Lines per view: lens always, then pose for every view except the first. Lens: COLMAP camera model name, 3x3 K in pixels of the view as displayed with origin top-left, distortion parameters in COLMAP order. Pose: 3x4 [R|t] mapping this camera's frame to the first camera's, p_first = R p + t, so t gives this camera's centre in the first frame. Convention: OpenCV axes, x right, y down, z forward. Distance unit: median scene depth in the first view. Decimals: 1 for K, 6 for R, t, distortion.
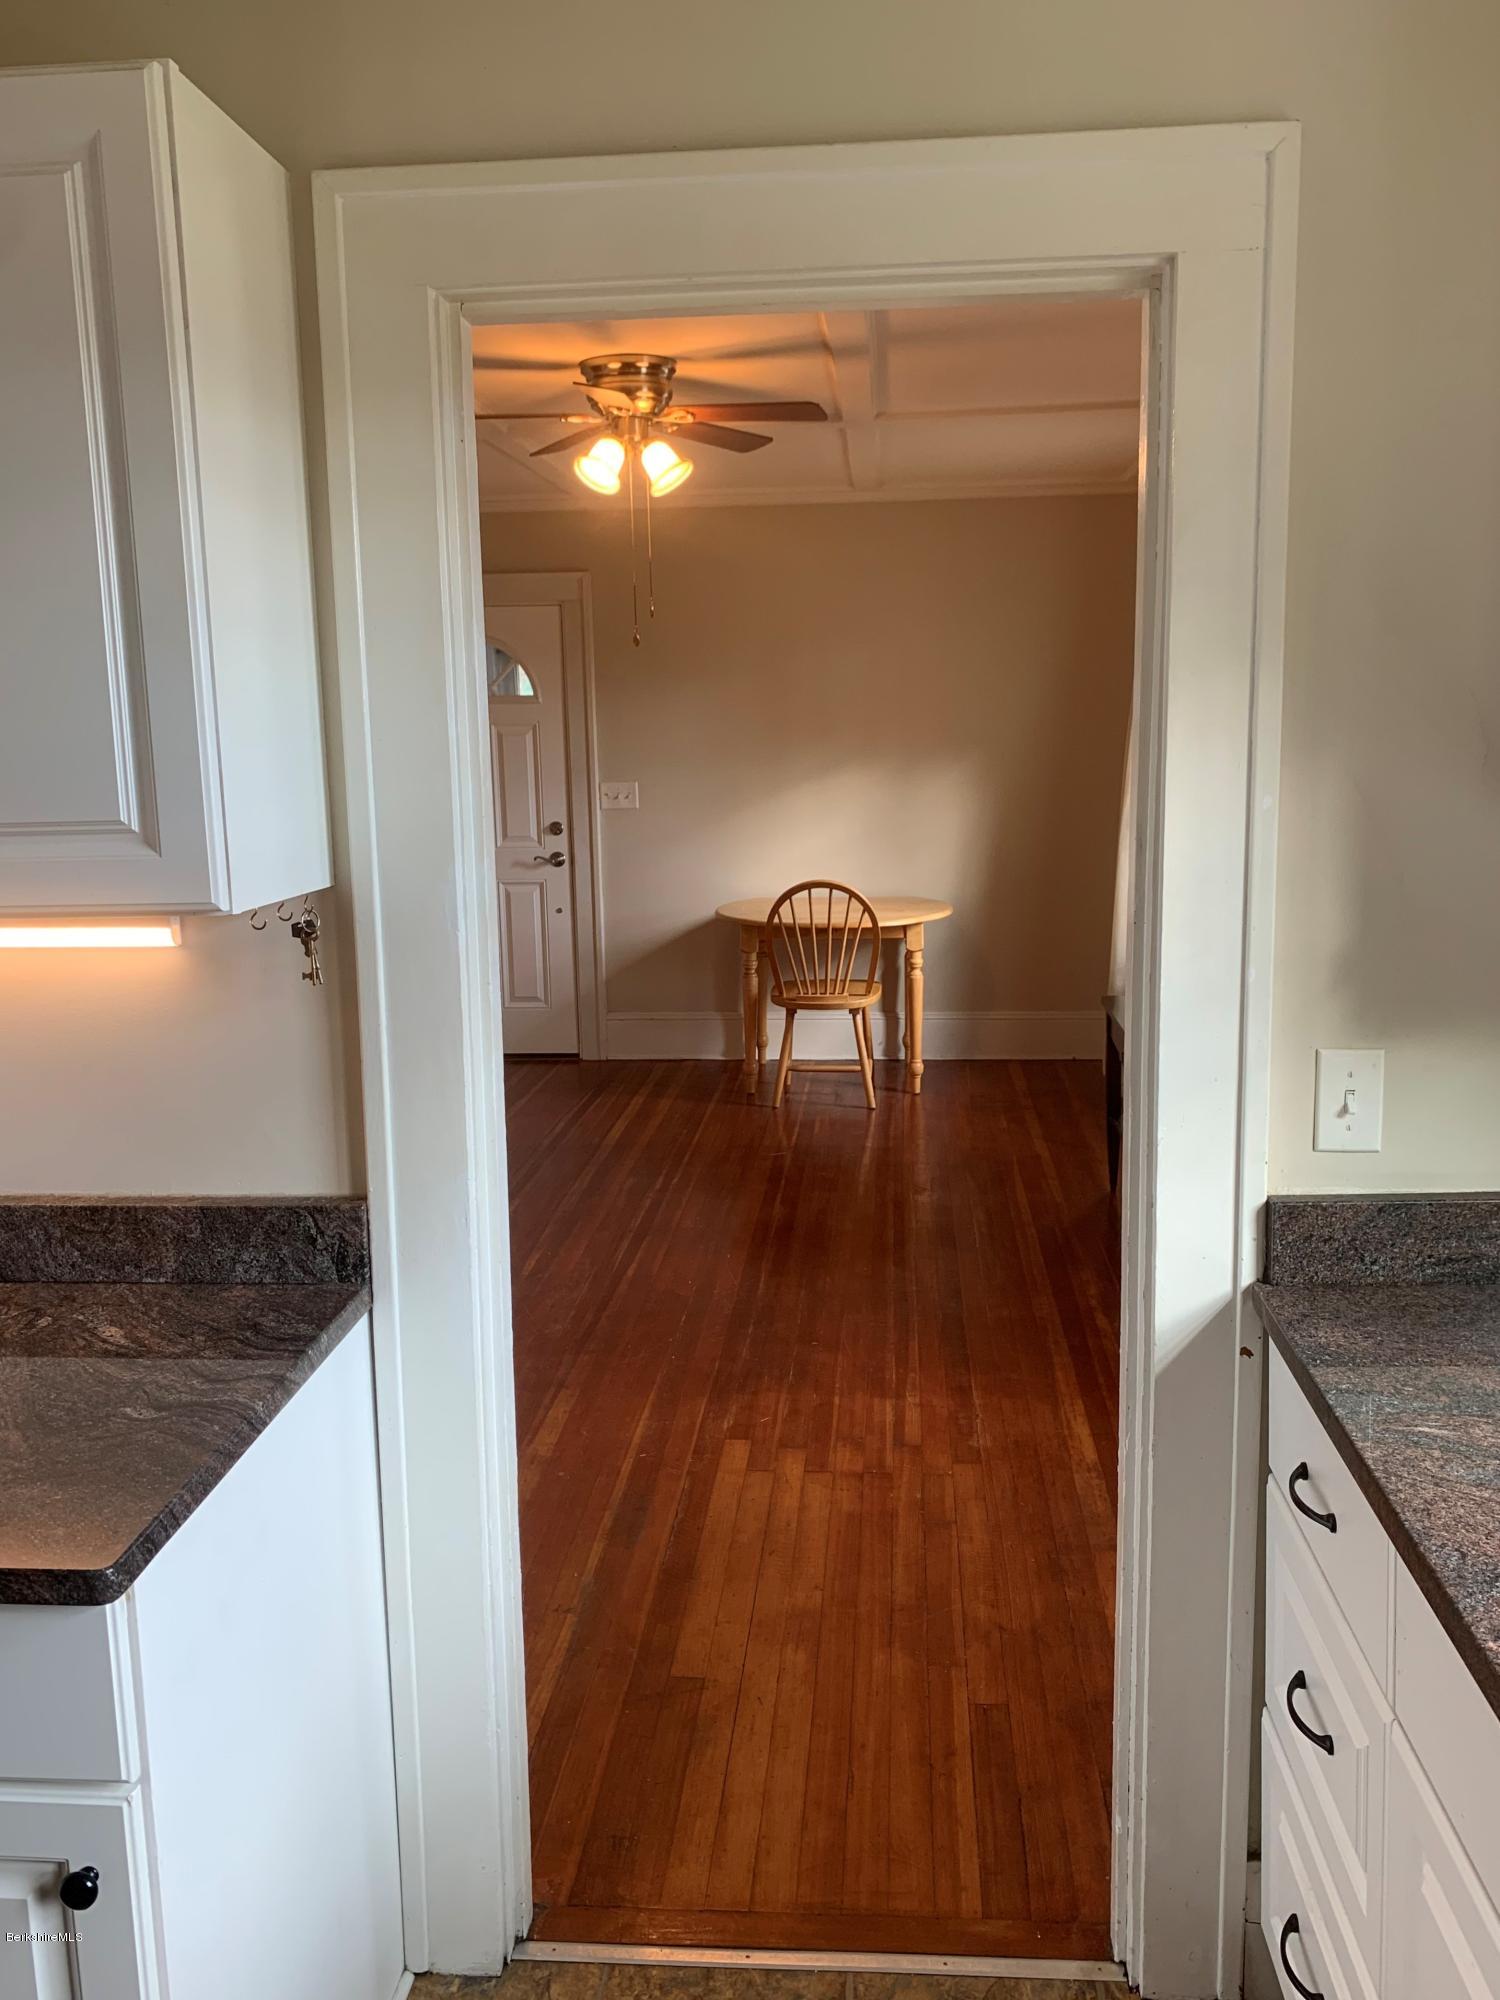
lens RADIAL K [[1530.9, 0, 768.5], [0, 1530.9, 1008.8], [0, 0, 1]] dist [0.019415, -0.024534]
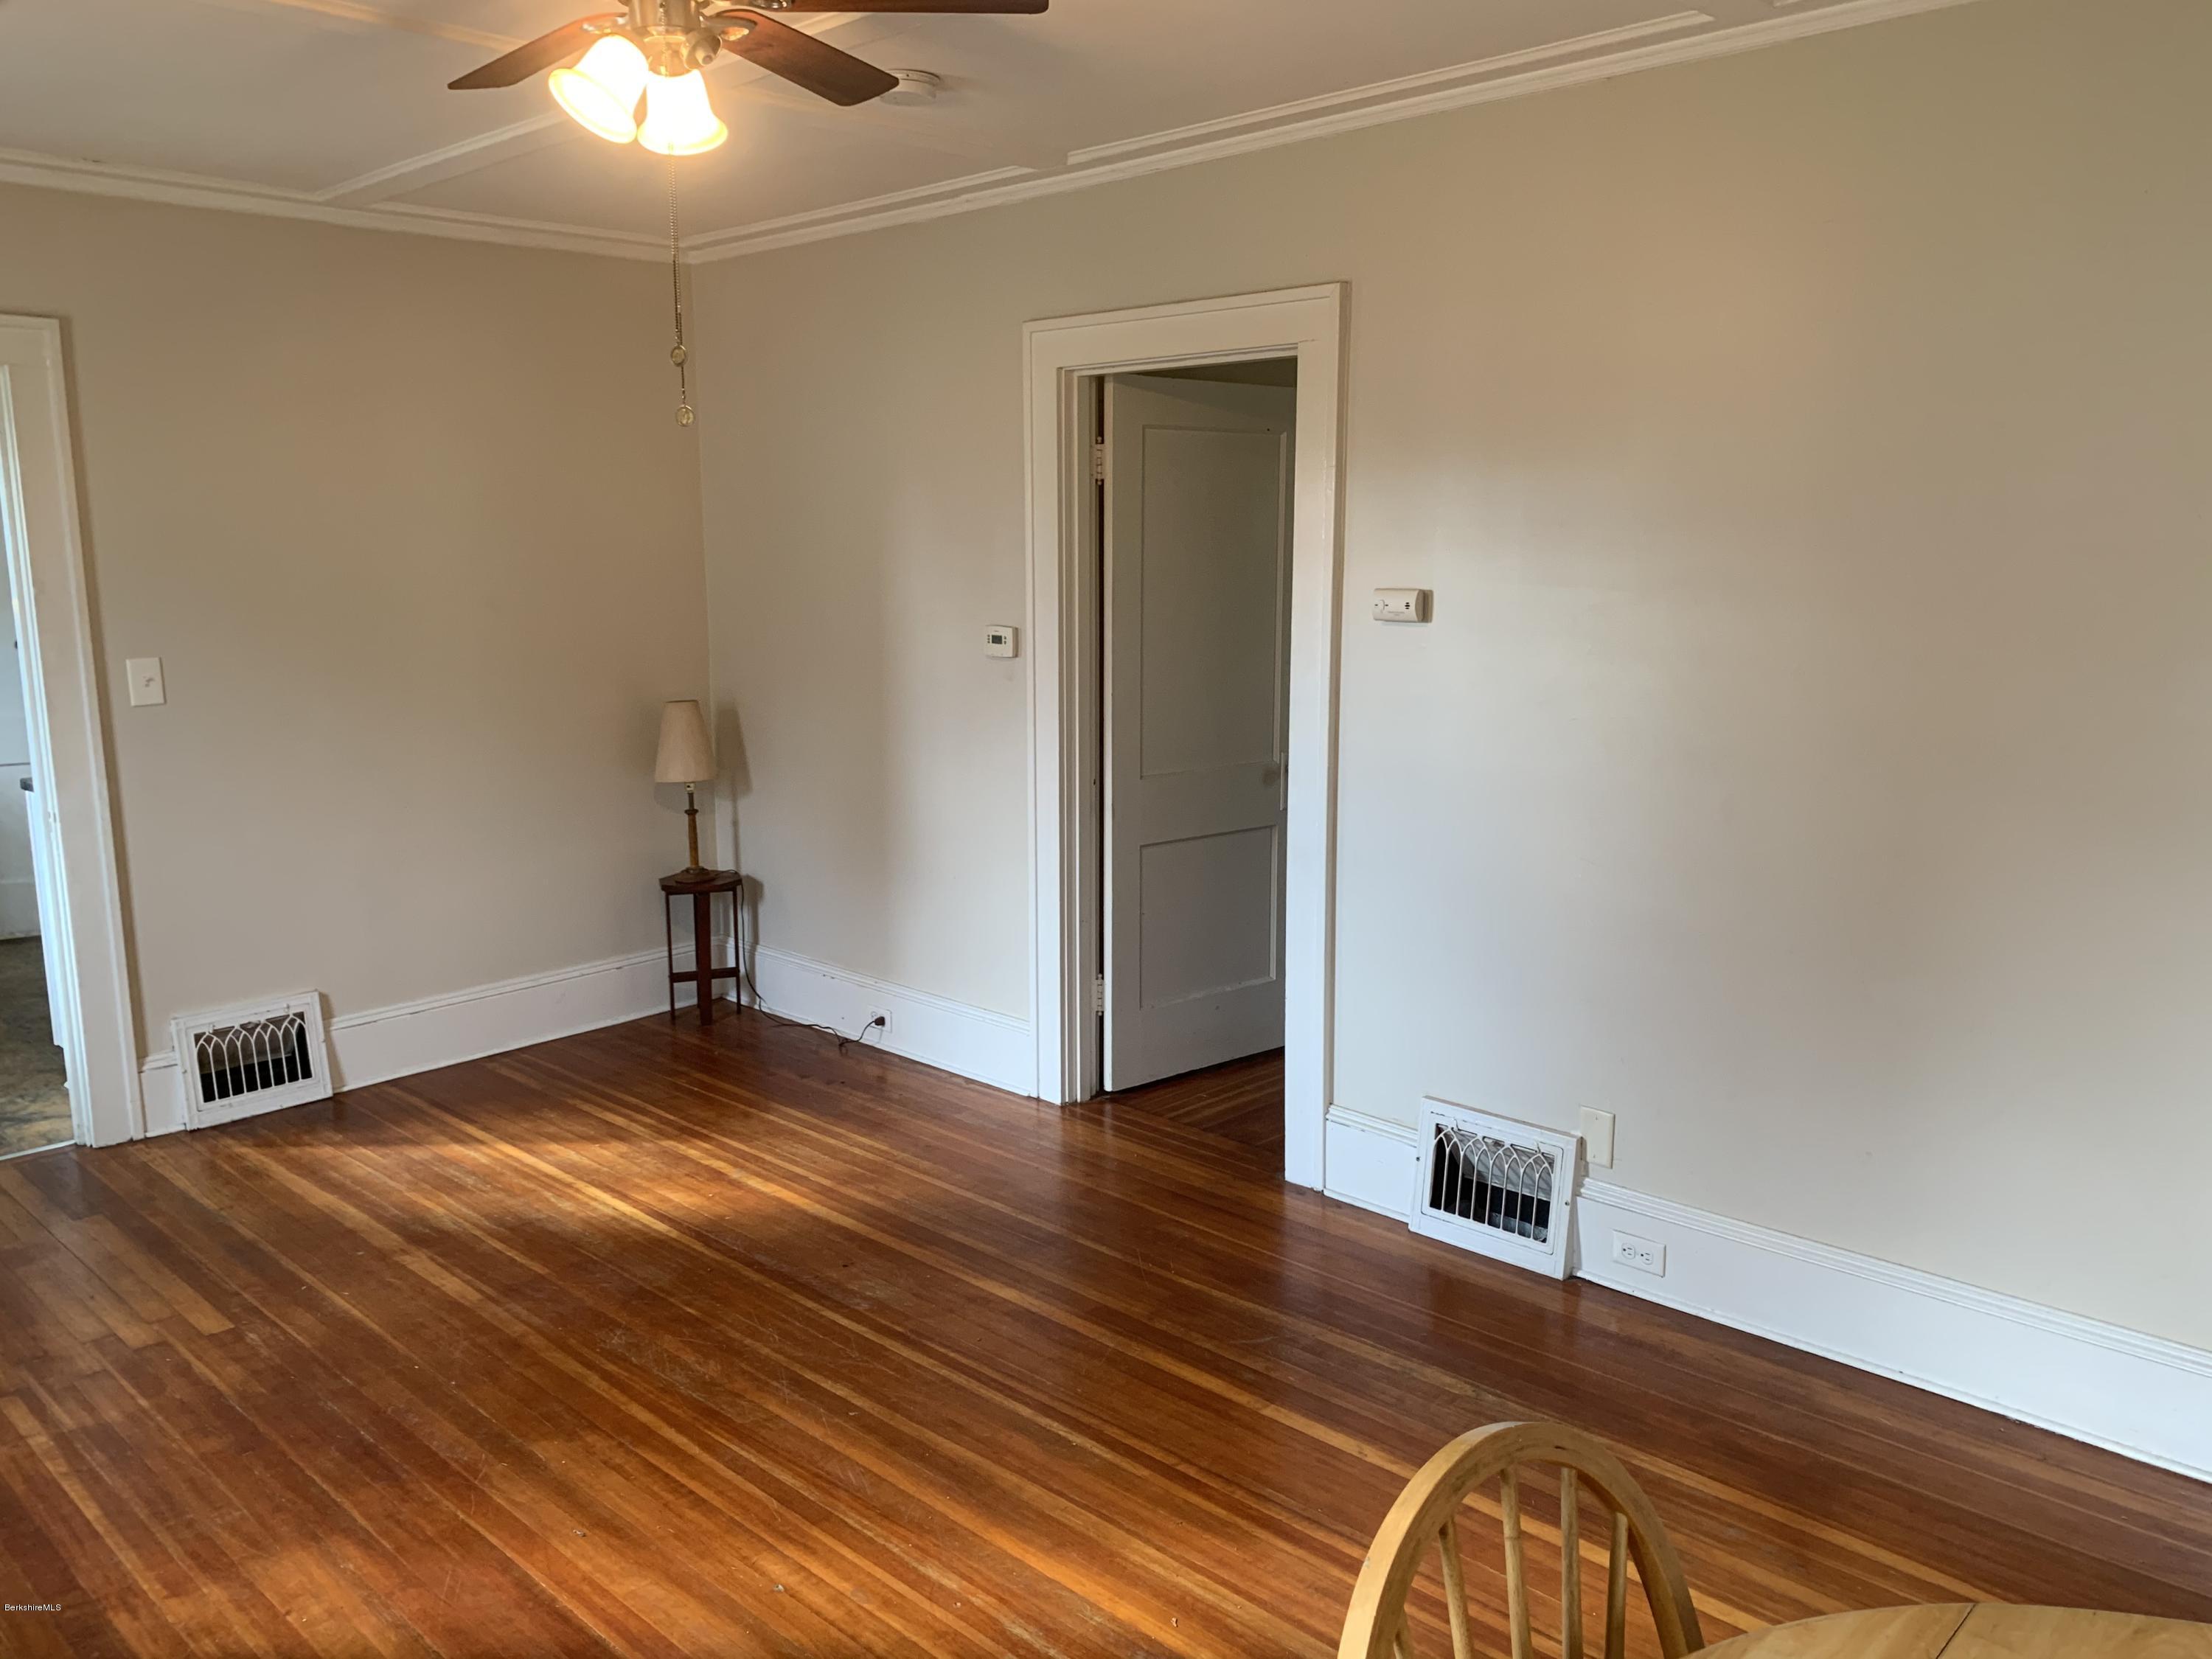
lens RADIAL K [[1693.2, 0, 1098.2], [0, 1693.2, 824.6], [0, 0, 1]] dist [0.019415, -0.024534]
pose [[-0.632253, 0.156444, -0.758803, 0.204071], [-0.121779, 0.947159, 0.296748, -0.205956], [0.765131, 0.280026, -0.579793, 1.033501]]
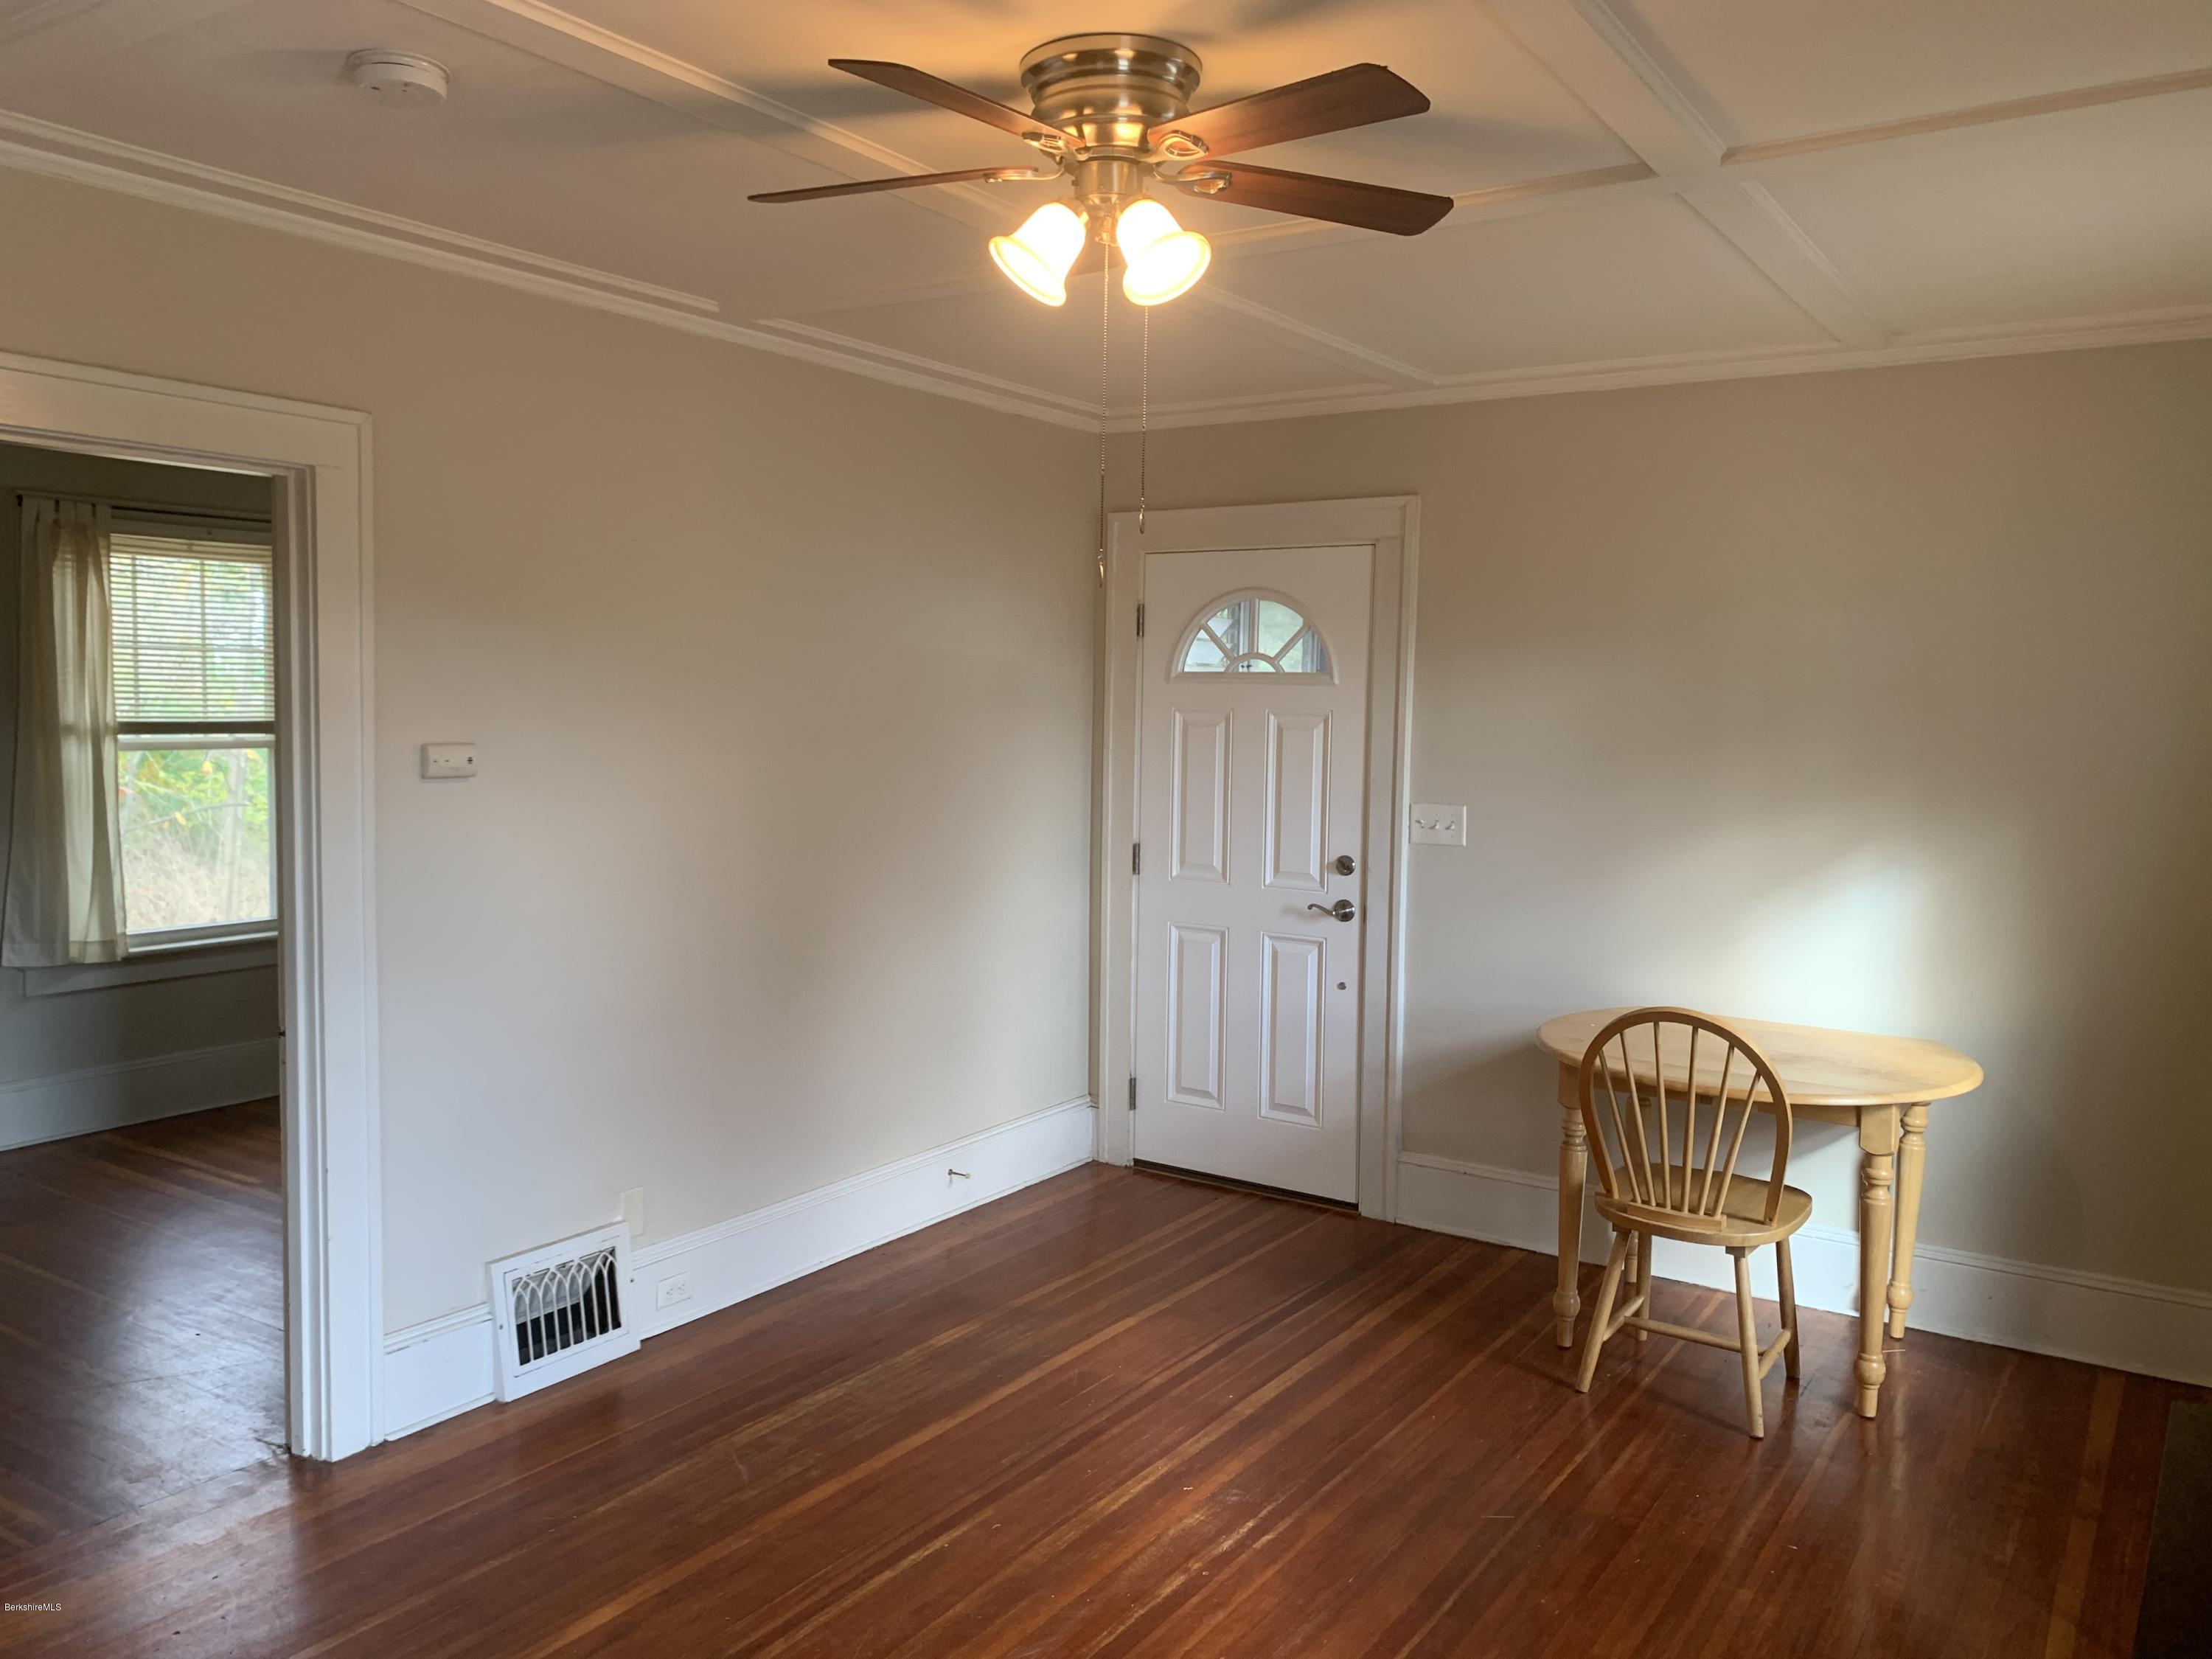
lens RADIAL K [[1693.2, 0, 1098.3], [0, 1693.2, 827.4], [0, 0, 1]] dist [0.019415, -0.024534]
pose [[0.876813, 0.074312, -0.475054, 0.136738], [-0.123327, 0.989691, -0.072812, -0.077832], [0.464746, 0.122430, 0.876939, 0.348082]]
